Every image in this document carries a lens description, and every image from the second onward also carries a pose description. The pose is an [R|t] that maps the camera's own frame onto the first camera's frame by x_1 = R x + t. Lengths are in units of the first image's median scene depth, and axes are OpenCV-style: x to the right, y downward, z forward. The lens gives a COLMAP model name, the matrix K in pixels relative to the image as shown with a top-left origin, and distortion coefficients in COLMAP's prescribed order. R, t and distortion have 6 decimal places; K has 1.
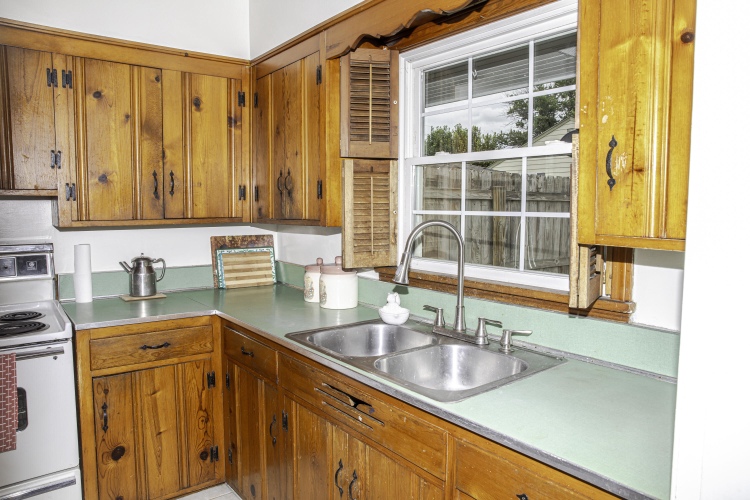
lens RADIAL K [[515.4, 0, 375.0], [0, 515.4, 250.0], [0, 0, 1]] dist [-0.109807, 0.079890]
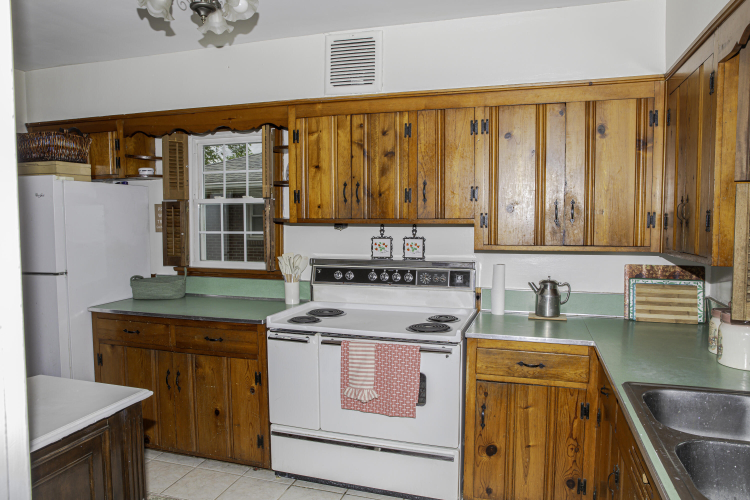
lens RADIAL K [[515.4, 0, 375.0], [0, 515.4, 250.0], [0, 0, 1]] dist [-0.109807, 0.079890]
pose [[0.570353, 0.047257, -0.820039, 0.234900], [-0.068740, 0.997588, 0.009679, -0.038324], [0.818518, 0.050849, 0.572226, 0.090660]]
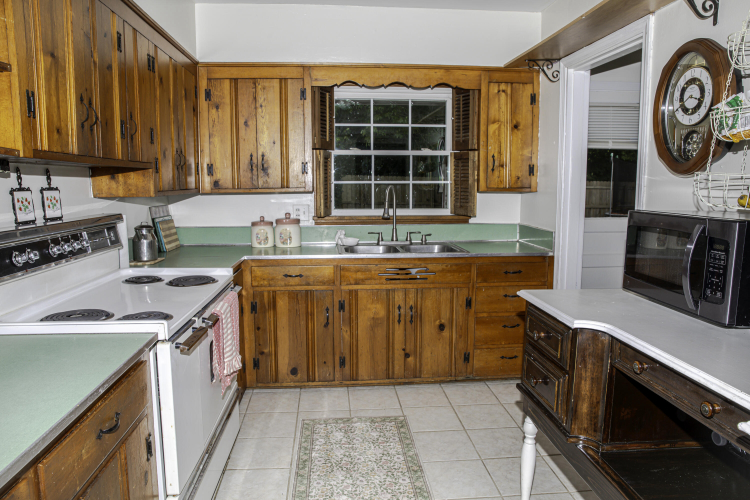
lens RADIAL K [[515.4, 0, 375.0], [0, 515.4, 250.0], [0, 0, 1]] dist [-0.109807, 0.079890]
pose [[0.549721, -0.111140, 0.827922, -1.241616], [0.074955, 0.993675, 0.083623, 0.014062], [-0.831979, 0.016088, 0.554574, -0.033842]]
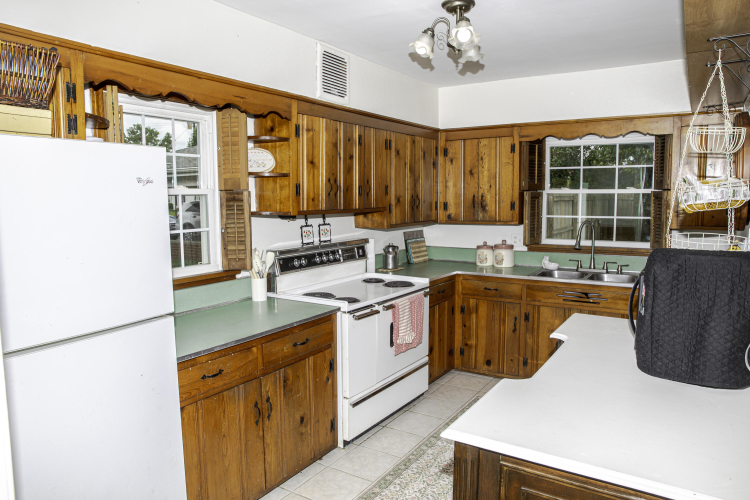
lens RADIAL K [[515.4, 0, 375.0], [0, 515.4, 250.0], [0, 0, 1]] dist [-0.109807, 0.079890]
pose [[0.944234, -0.043706, 0.326361, -1.197344], [0.038386, 0.999005, 0.022726, -0.013277], [-0.327030, -0.008931, 0.944972, -0.658214]]
